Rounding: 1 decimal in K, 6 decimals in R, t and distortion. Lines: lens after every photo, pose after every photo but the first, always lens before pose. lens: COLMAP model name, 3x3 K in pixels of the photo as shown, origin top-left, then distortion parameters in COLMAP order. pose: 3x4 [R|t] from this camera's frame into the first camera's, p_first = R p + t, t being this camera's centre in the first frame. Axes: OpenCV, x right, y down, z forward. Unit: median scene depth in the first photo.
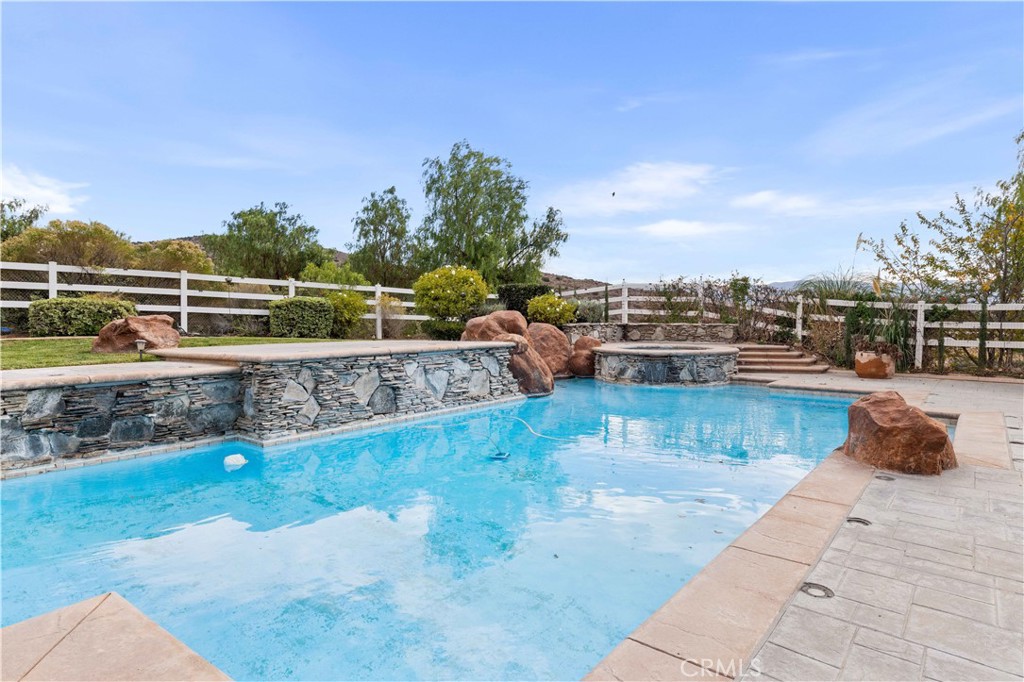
lens RADIAL K [[561.3, 0, 513.0], [0, 561.3, 338.9], [0, 0, 1]] dist [0.001772, -0.003928]
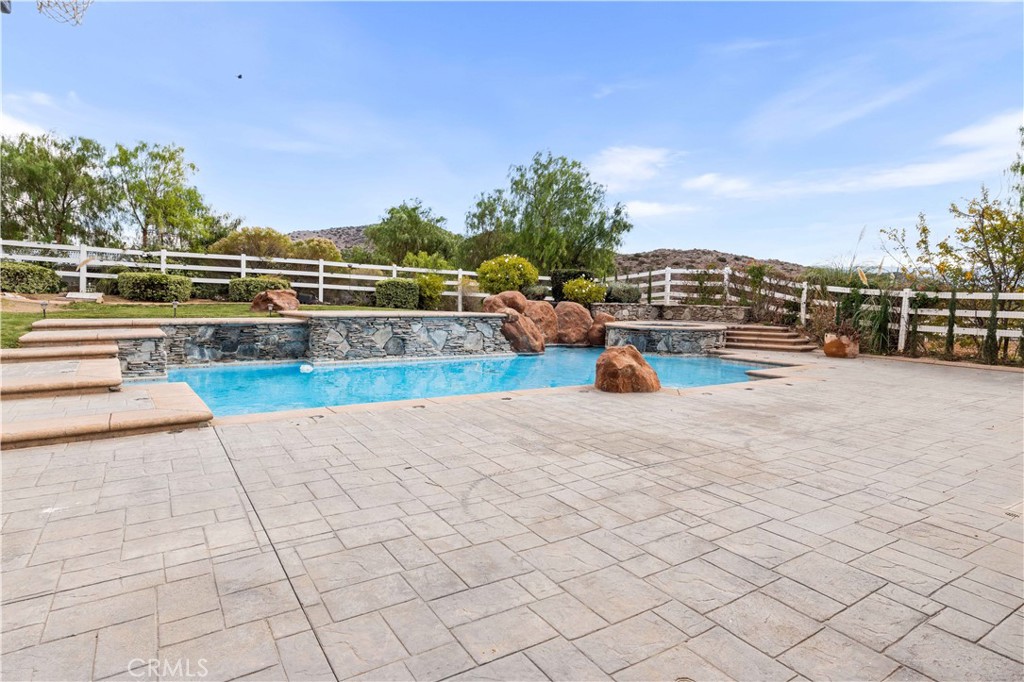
lens RADIAL K [[561.3, 0, 513.1], [0, 561.3, 339.4], [0, 0, 1]] dist [0.001772, -0.003928]
pose [[0.952811, 0.043734, -0.300396, 0.340178], [-0.032916, 0.998618, 0.040982, 0.009096], [0.301773, -0.029160, 0.952934, -0.242137]]
